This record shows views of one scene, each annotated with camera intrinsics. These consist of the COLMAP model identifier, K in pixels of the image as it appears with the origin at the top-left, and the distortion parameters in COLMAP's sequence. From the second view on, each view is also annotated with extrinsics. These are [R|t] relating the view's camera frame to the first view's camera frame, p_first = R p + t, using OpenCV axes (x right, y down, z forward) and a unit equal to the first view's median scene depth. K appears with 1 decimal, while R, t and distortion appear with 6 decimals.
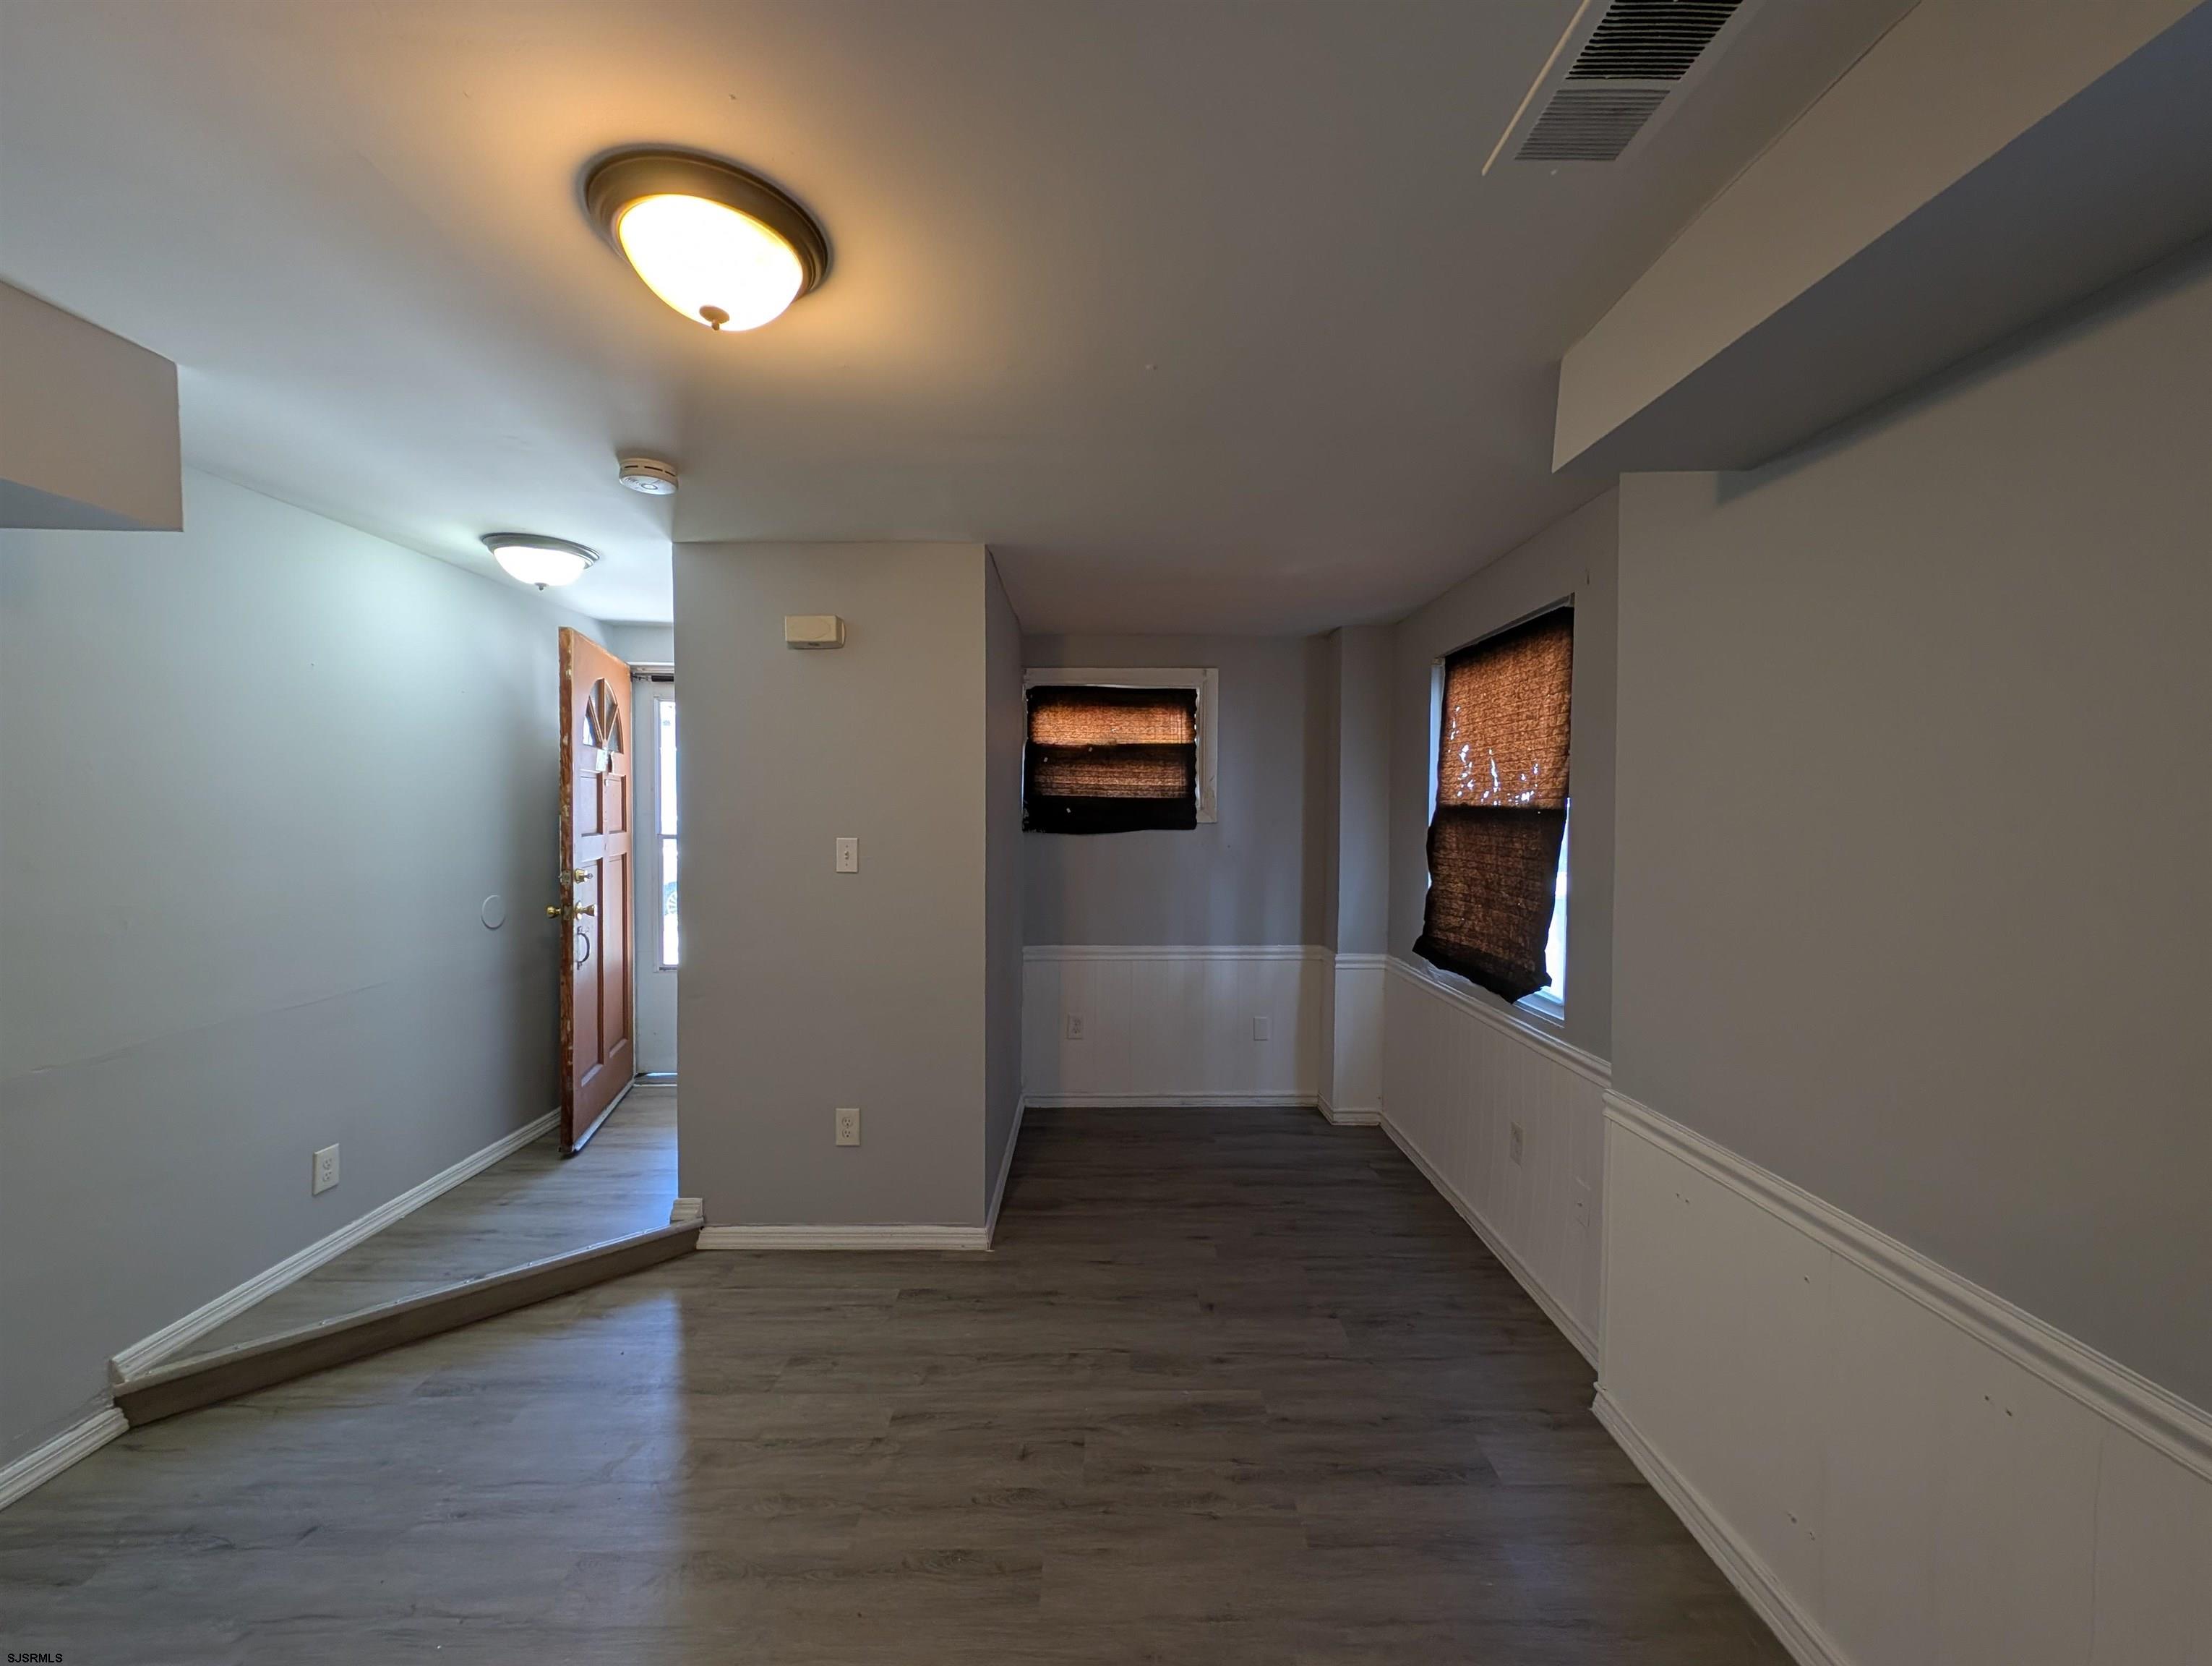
lens RADIAL K [[831.4, 0, 1108.6], [0, 831.4, 827.9], [0, 0, 1]] dist [0.024099, -0.009158]
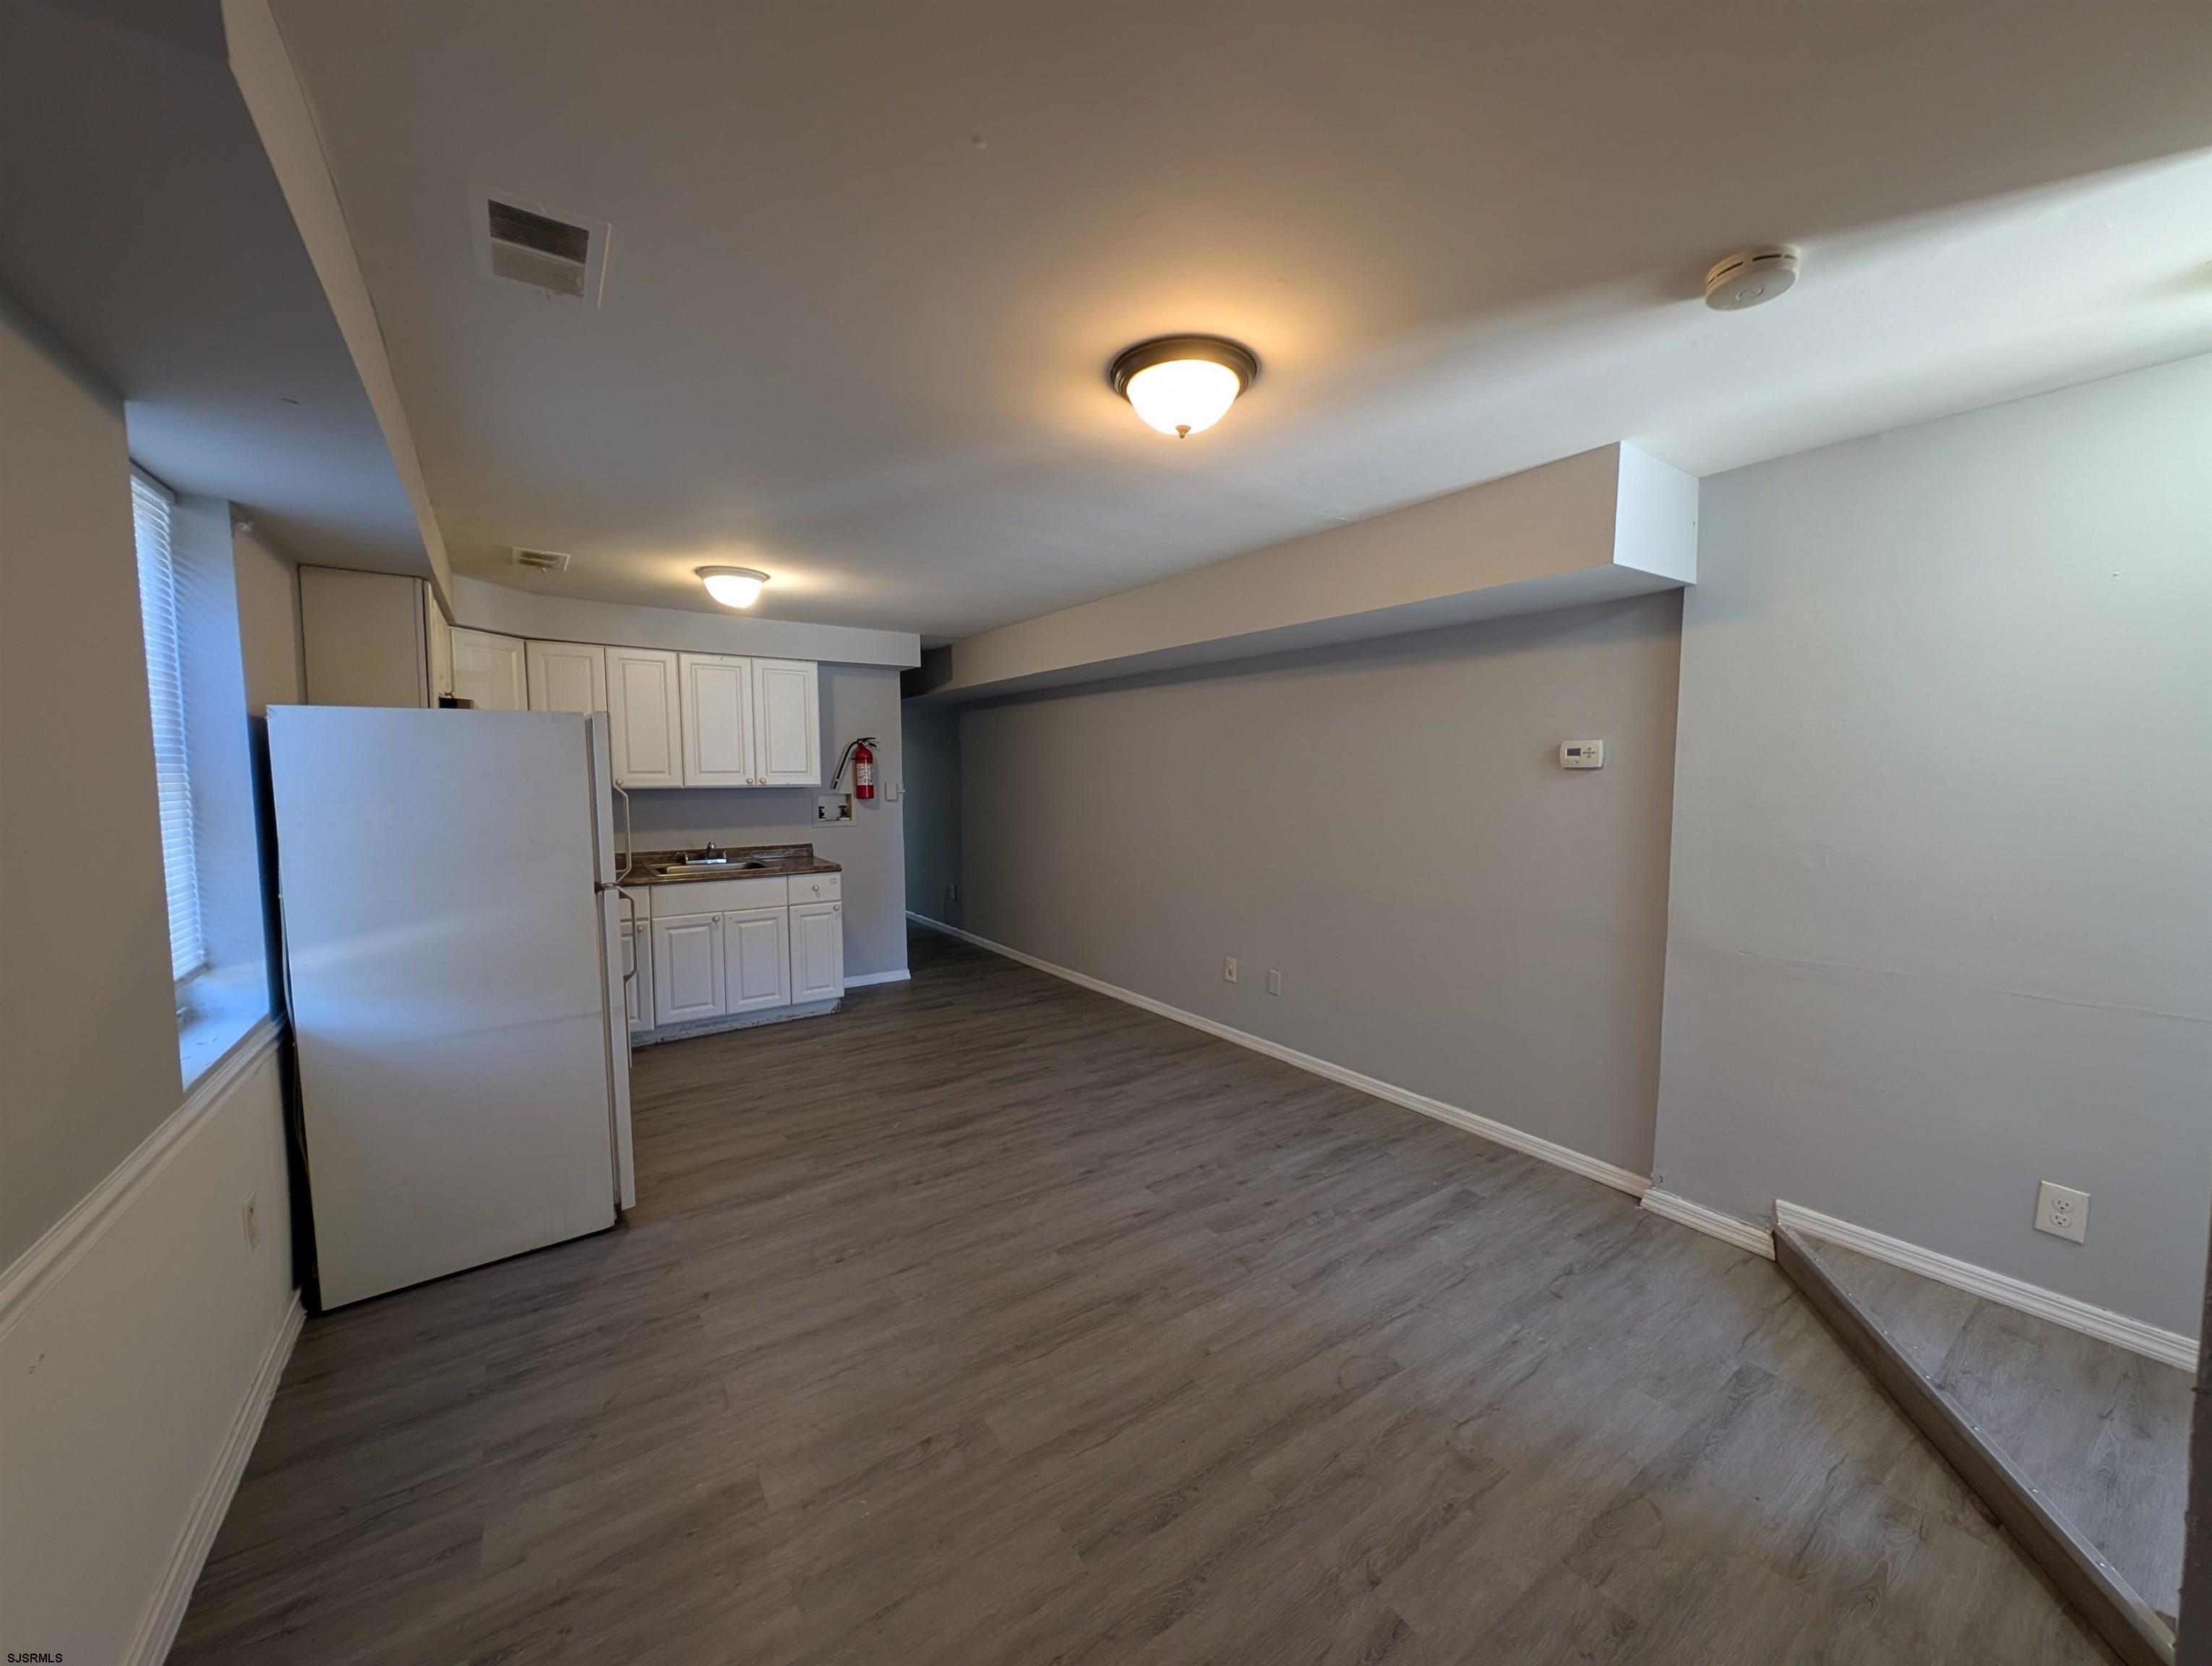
lens RADIAL K [[831.4, 0, 1108.6], [0, 831.4, 827.9], [0, 0, 1]] dist [0.024099, -0.009158]
pose [[-0.826057, 0.037858, -0.562314, 0.329922], [-0.015857, 0.995785, 0.090337, -0.020849], [0.563363, 0.083540, -0.821975, 1.437857]]
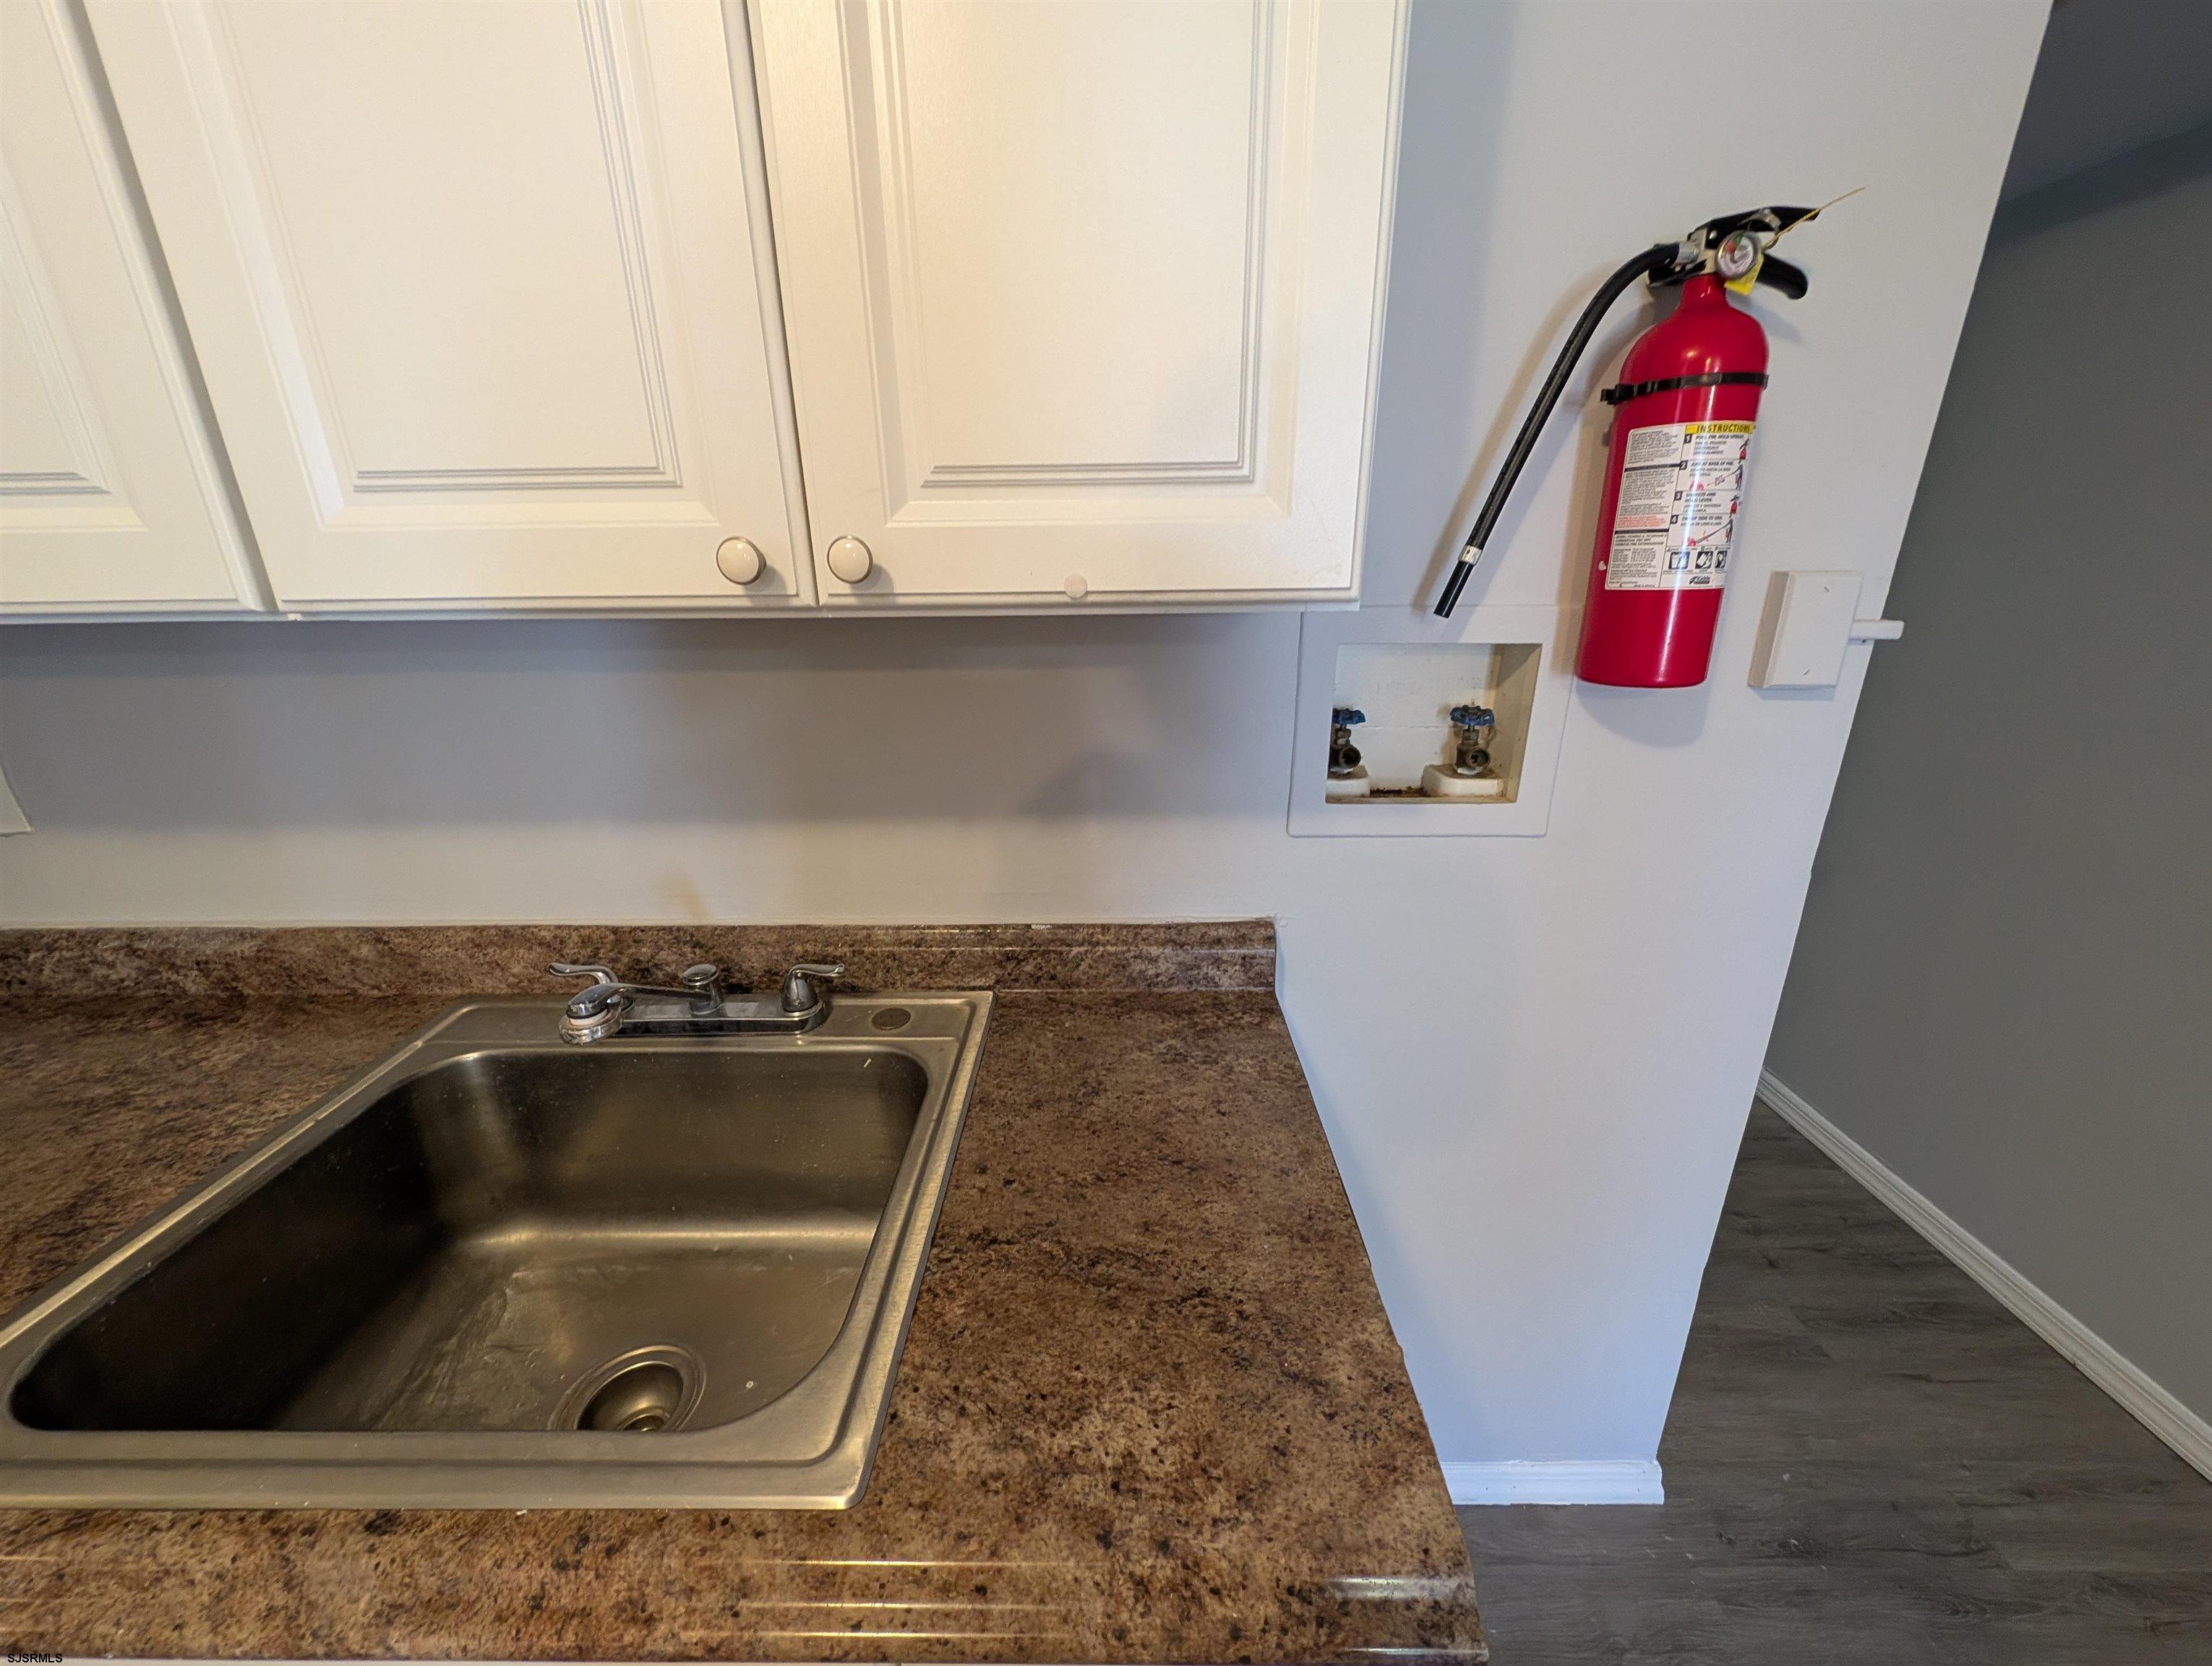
lens RADIAL K [[825.4, 0, 1106.2], [0, 825.4, 827.3], [0, 0, 1]] dist [-0.003784, -0.000109]
pose [[-0.999735, -0.000424, 0.023034, -0.313385], [0.007403, 0.940879, 0.338662, 0.073193], [-0.021816, 0.338743, -0.940626, -0.912915]]
